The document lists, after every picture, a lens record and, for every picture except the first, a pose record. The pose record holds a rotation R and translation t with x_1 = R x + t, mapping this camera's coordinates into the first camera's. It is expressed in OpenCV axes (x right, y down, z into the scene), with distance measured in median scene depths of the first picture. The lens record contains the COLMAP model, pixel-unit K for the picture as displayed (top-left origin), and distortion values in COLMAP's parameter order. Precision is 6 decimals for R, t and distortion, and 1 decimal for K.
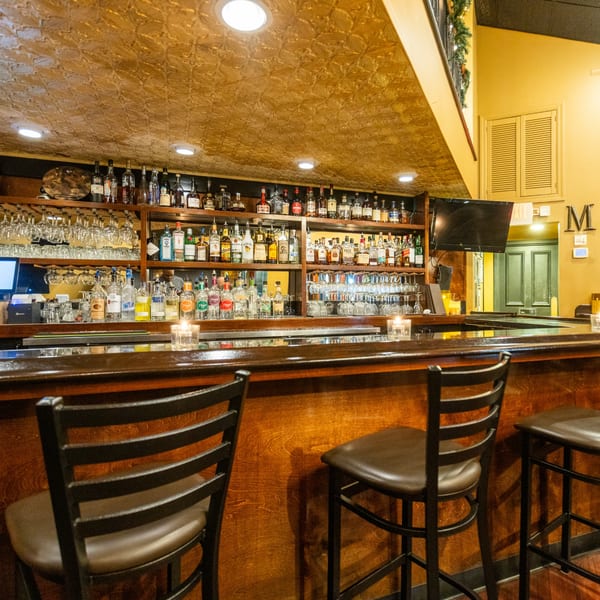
lens RADIAL K [[434.3, 0, 300.0], [0, 434.3, 300.0], [0, 0, 1]] dist [0.000311, 0.000089]
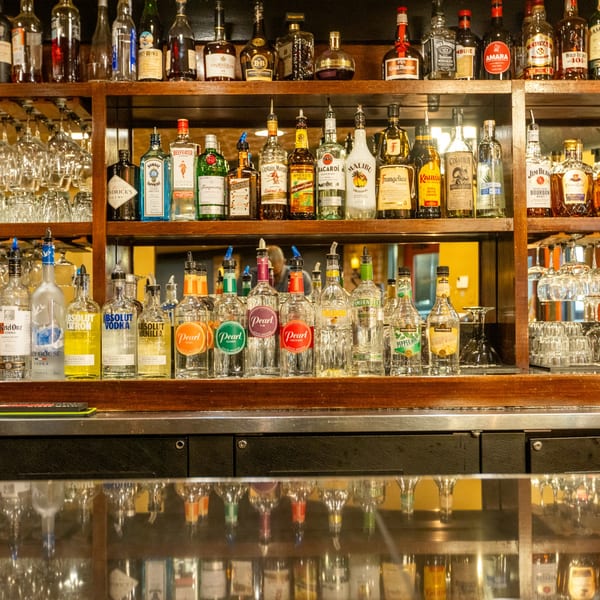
lens RADIAL K [[881.3, 0, 300.0], [0, 881.3, 300.0], [0, 0, 1]] dist [-0.013064, 0.019447]
pose [[0.971256, -0.011017, -0.237783, 0.004685], [0.005743, 0.999722, -0.022863, -0.001040], [0.237969, 0.020840, 0.971049, 0.273657]]
